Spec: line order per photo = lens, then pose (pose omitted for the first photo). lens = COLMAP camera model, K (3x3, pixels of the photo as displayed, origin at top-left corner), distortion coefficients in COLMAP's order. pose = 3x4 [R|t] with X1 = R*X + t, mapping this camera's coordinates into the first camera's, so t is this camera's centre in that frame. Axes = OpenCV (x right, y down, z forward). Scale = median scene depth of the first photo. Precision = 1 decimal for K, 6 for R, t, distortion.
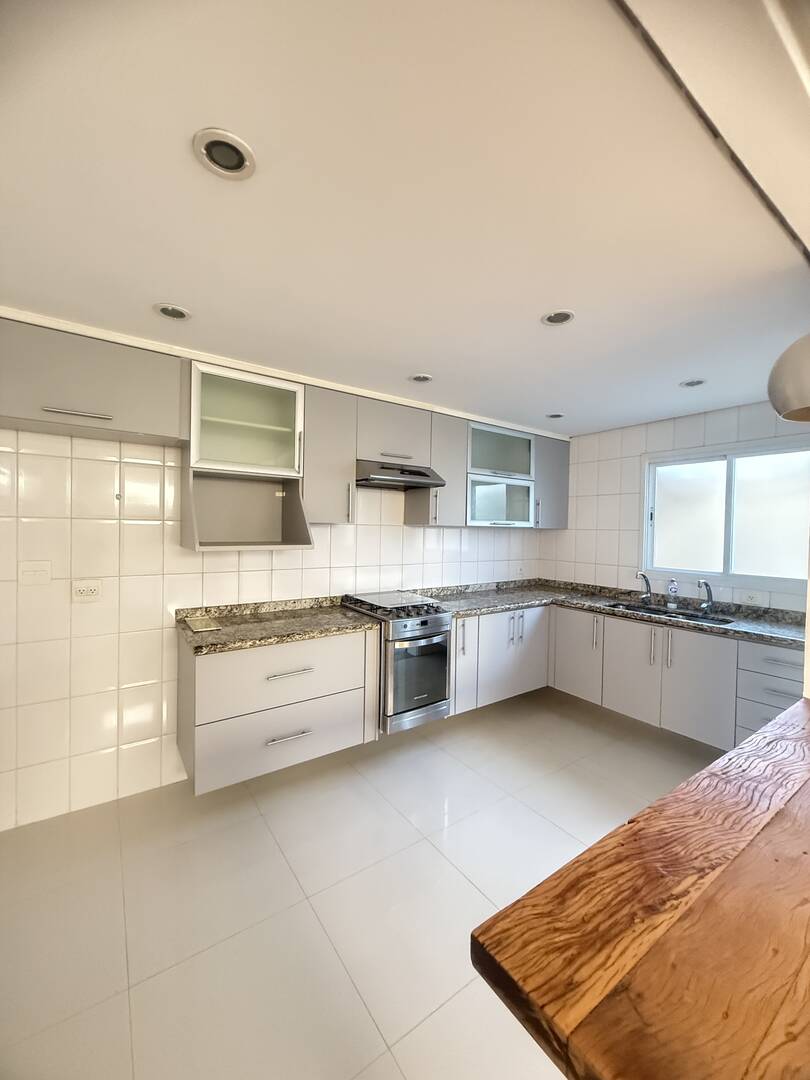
lens RADIAL K [[431.5, 0, 406.0], [0, 431.5, 536.1], [0, 0, 1]] dist [0.000306, 0.000232]
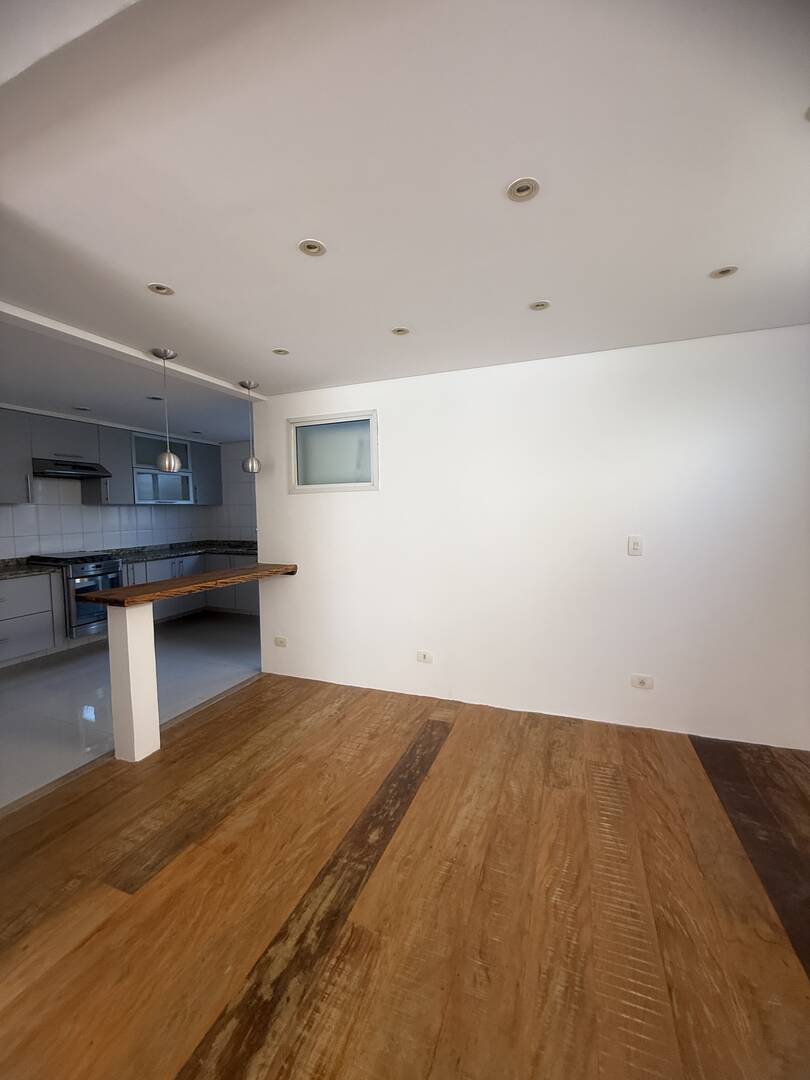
lens RADIAL K [[431.5, 0, 406.0], [0, 431.5, 536.1], [0, 0, 1]] dist [0.000306, 0.000232]
pose [[0.833145, -0.063148, 0.549438, 0.102491], [0.039424, 0.997714, 0.054889, 0.044607], [-0.551648, -0.024069, 0.833729, -0.787480]]
